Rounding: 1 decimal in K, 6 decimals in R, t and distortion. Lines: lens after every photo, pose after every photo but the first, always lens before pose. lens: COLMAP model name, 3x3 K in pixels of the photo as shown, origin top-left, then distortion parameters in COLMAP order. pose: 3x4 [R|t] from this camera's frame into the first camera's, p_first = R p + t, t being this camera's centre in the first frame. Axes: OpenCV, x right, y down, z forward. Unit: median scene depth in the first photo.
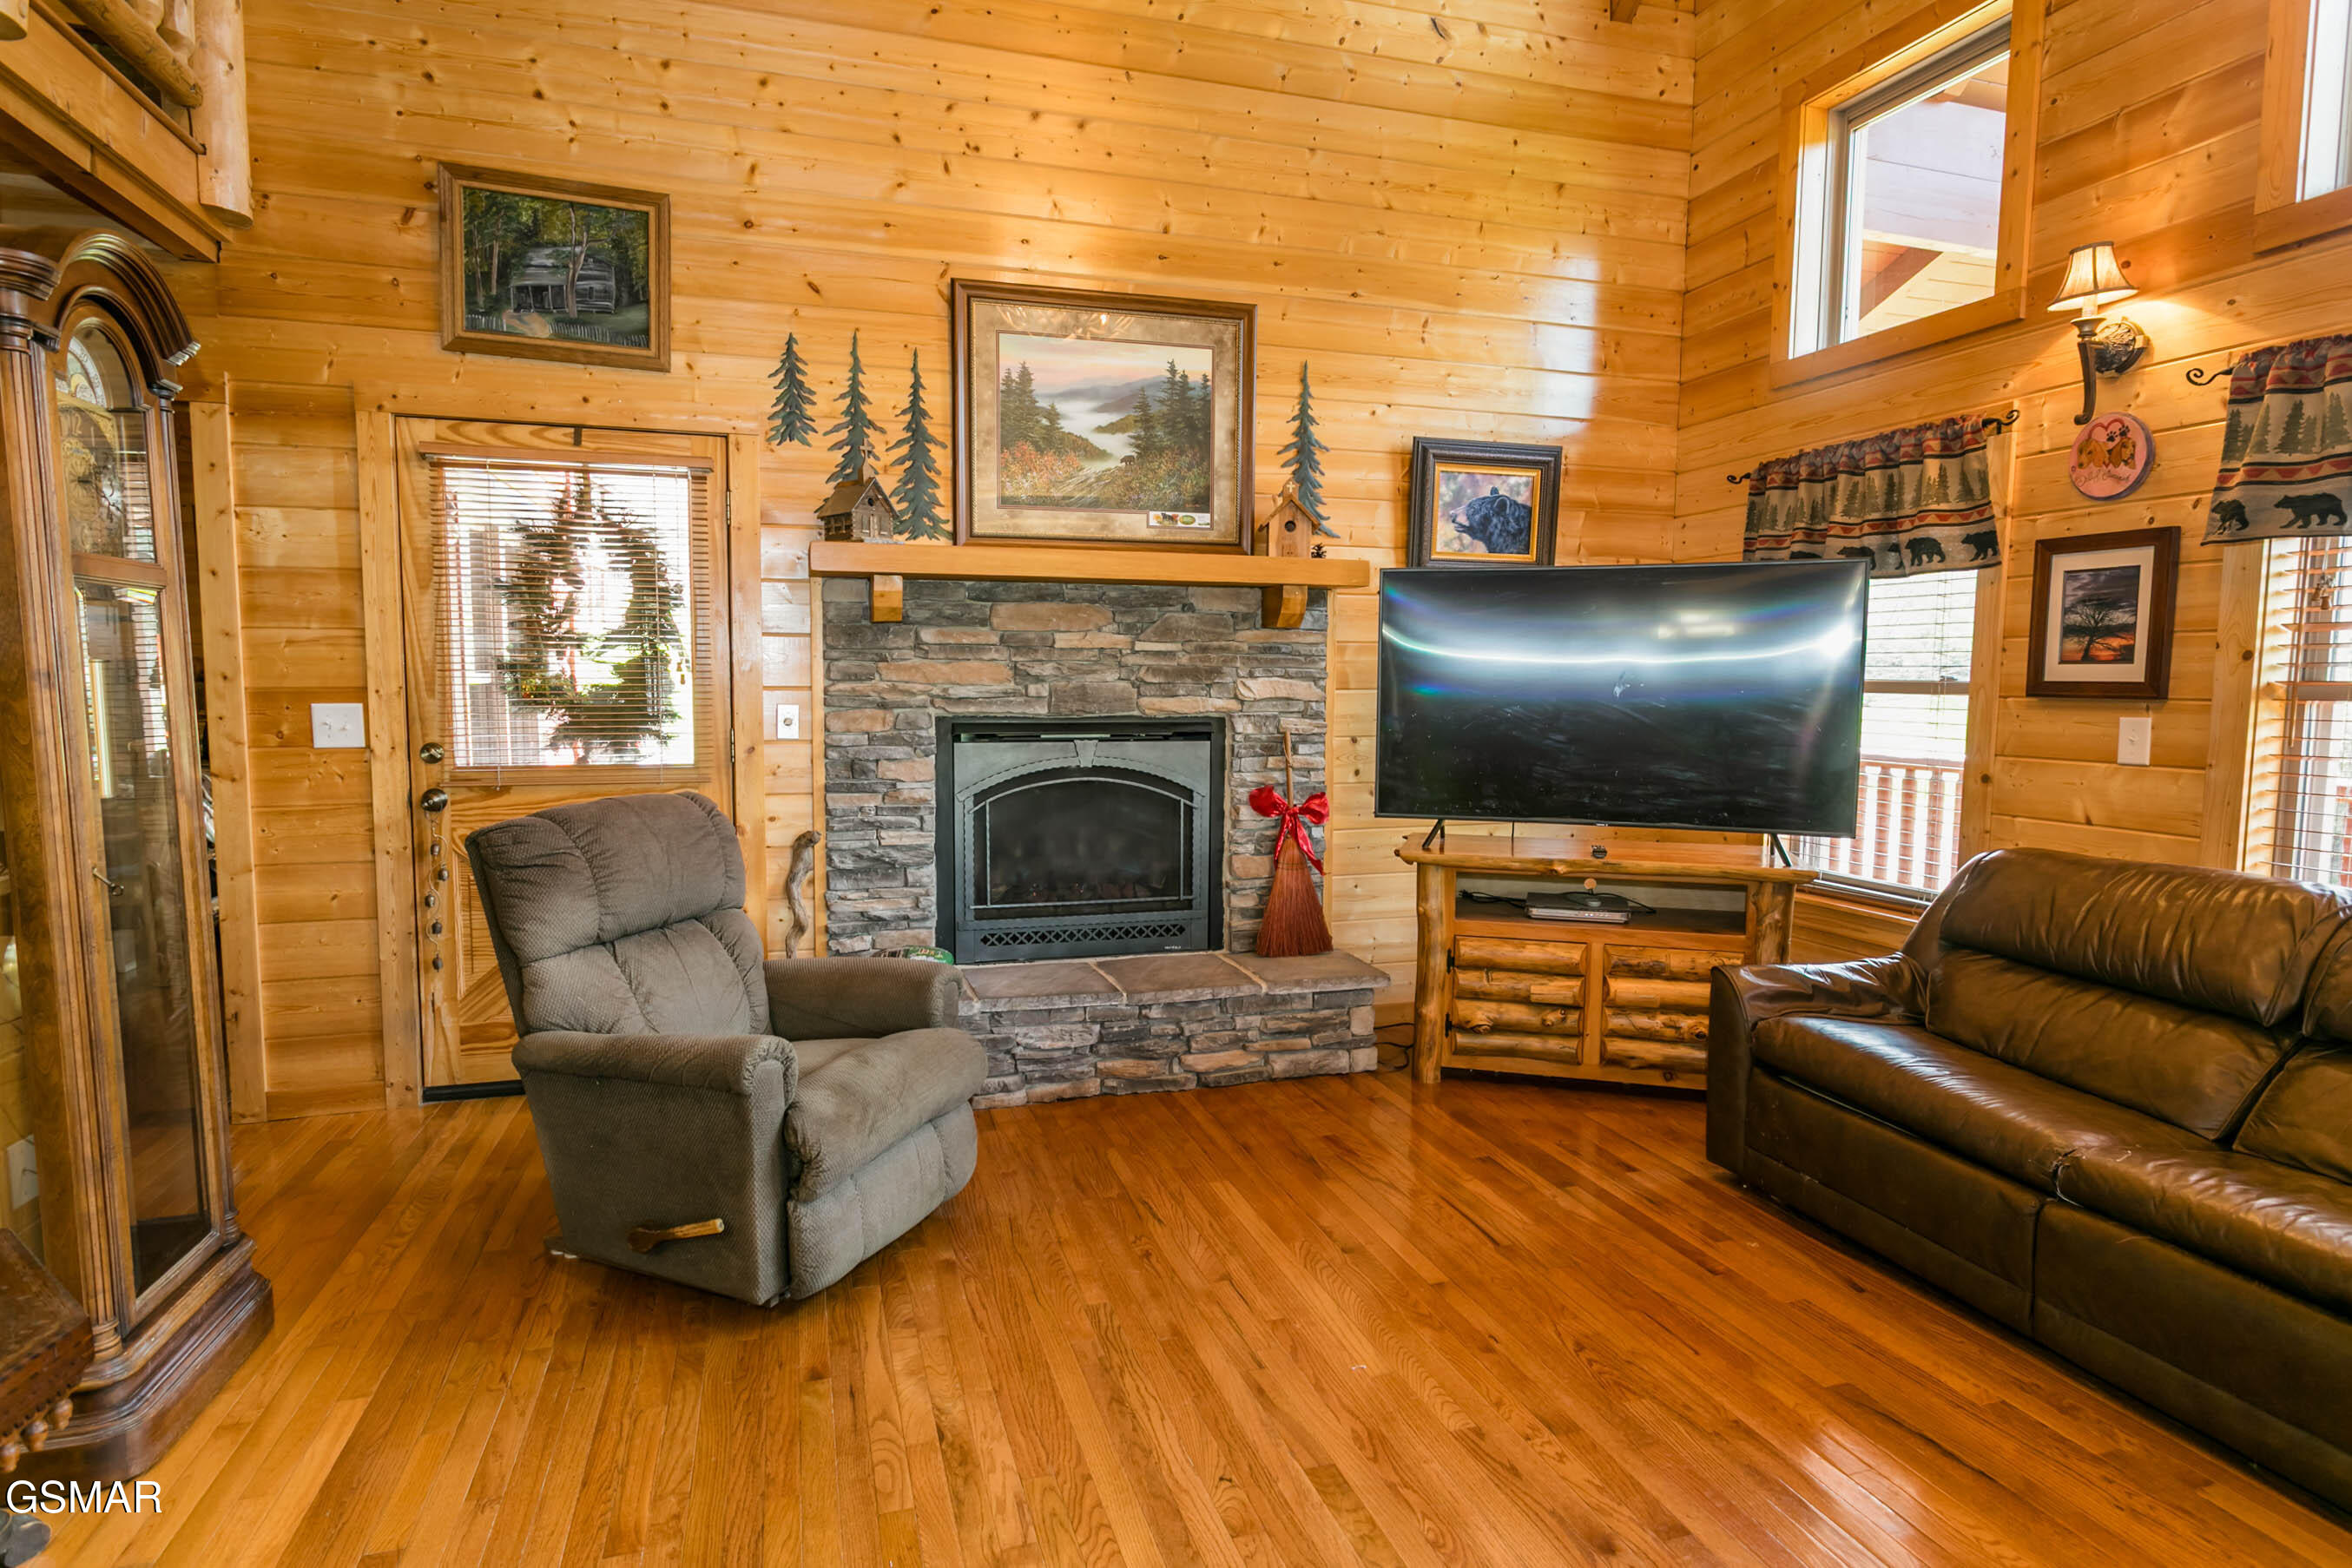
lens RADIAL K [[1252.7, 0, 1170.2], [0, 1252.7, 783.5], [0, 0, 1]] dist [-0.004423, 0.008963]
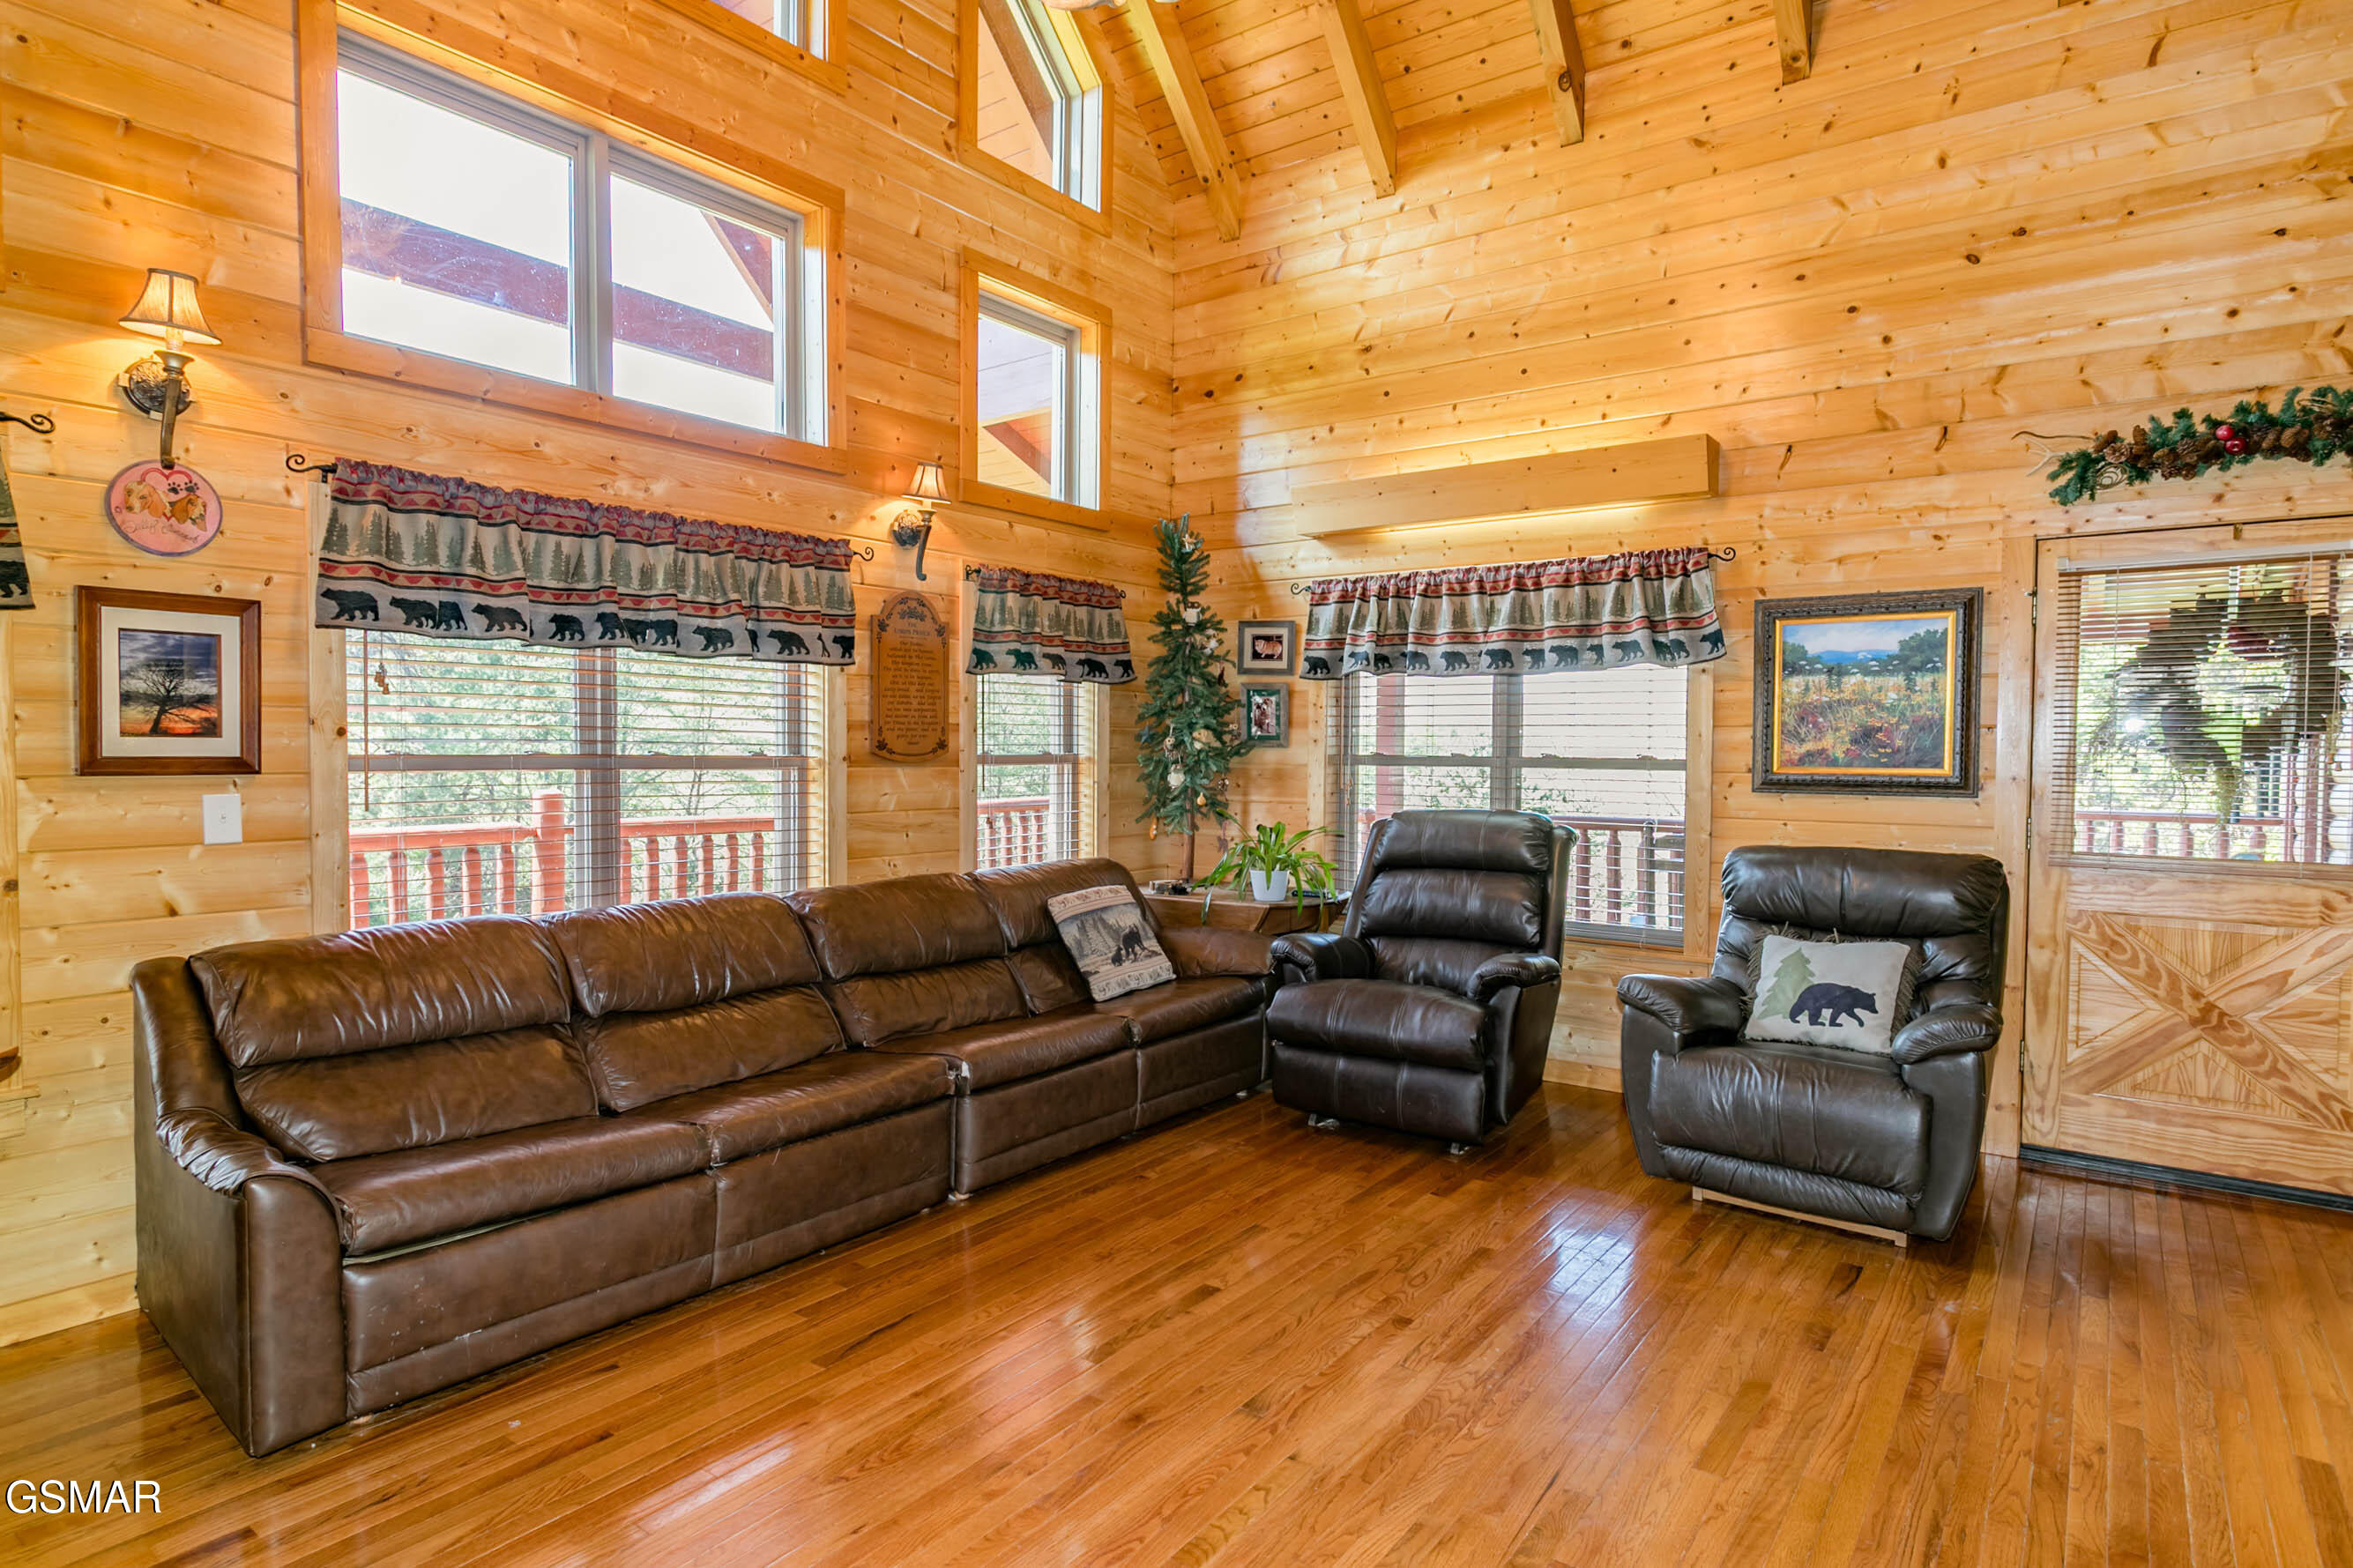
lens RADIAL K [[1253.0, 0, 1170.7], [0, 1253.0, 783.5], [0, 0, 1]] dist [-0.004423, 0.008963]
pose [[-0.576632, -0.026798, 0.816565, -0.350779], [0.067495, 0.994483, 0.080300, -0.074415], [-0.814211, 0.101418, -0.571642, 0.806664]]
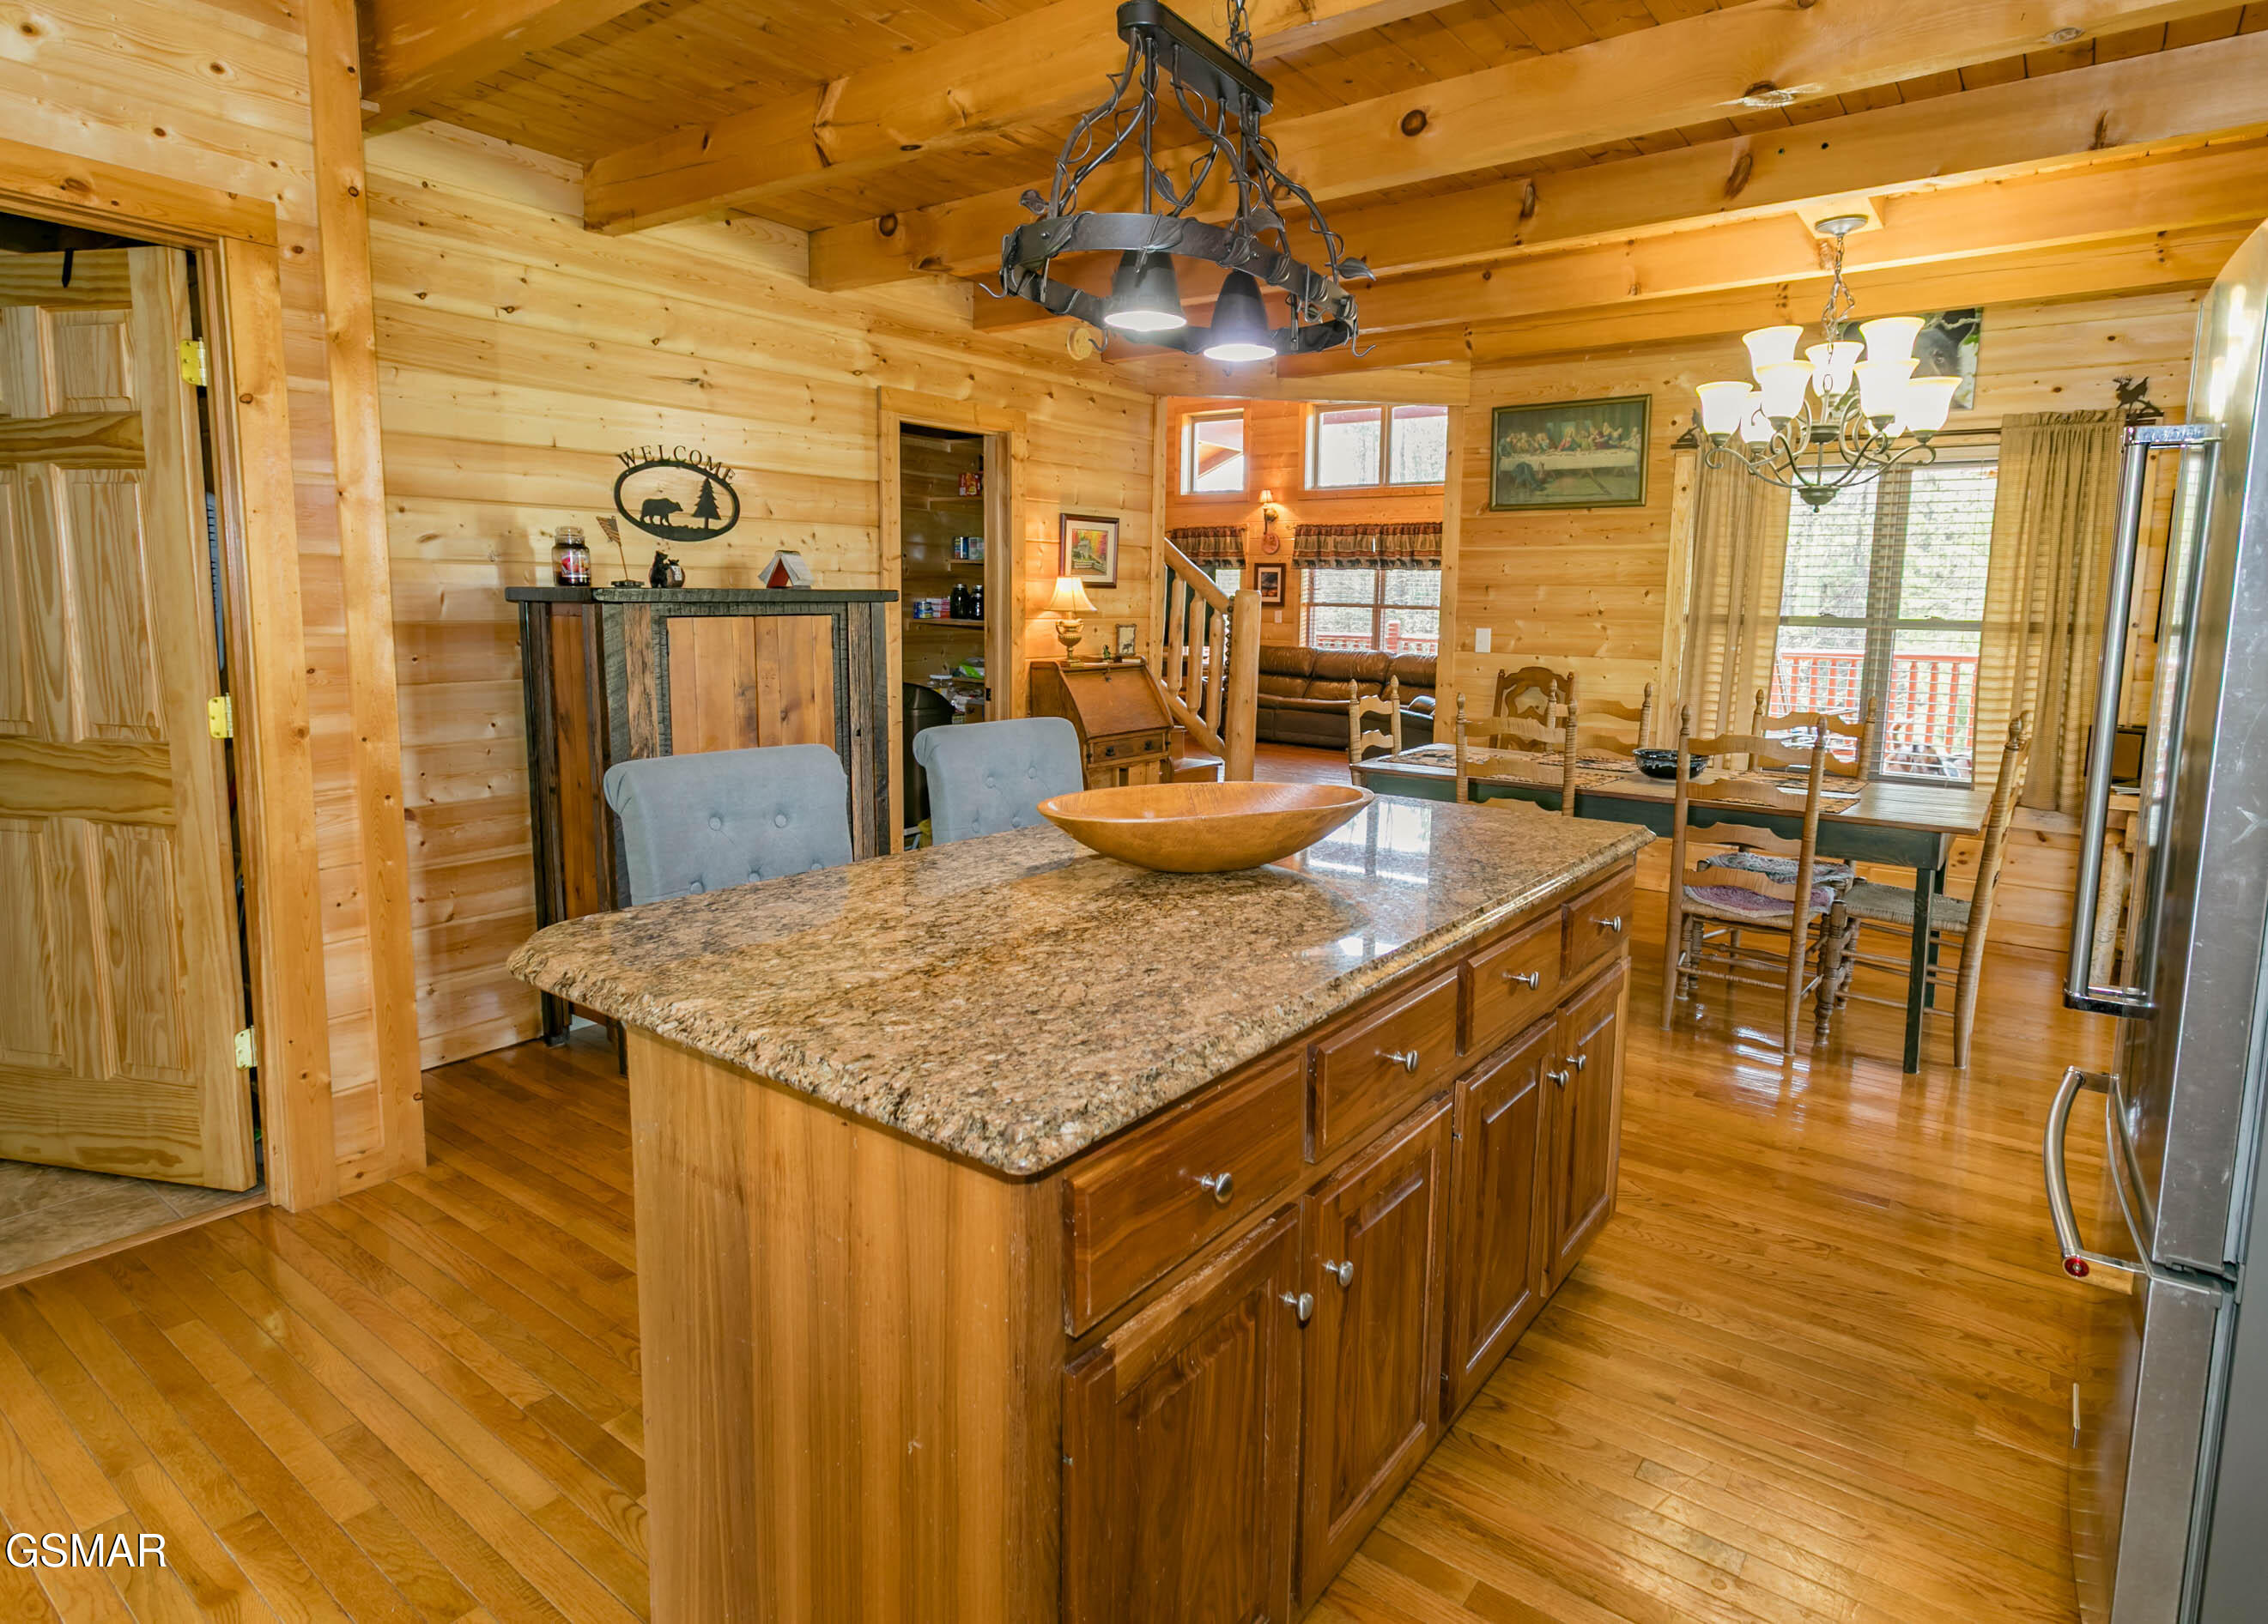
lens RADIAL K [[1255.6, 0, 1137.2], [0, 1255.6, 758.3], [0, 0, 1]] dist [-0.003457, -0.000603]
pose [[0.817228, -0.063206, 0.572838, -1.568187], [0.035999, 0.997625, 0.058720, 0.134936], [-0.575189, -0.027366, 0.817563, -1.653174]]
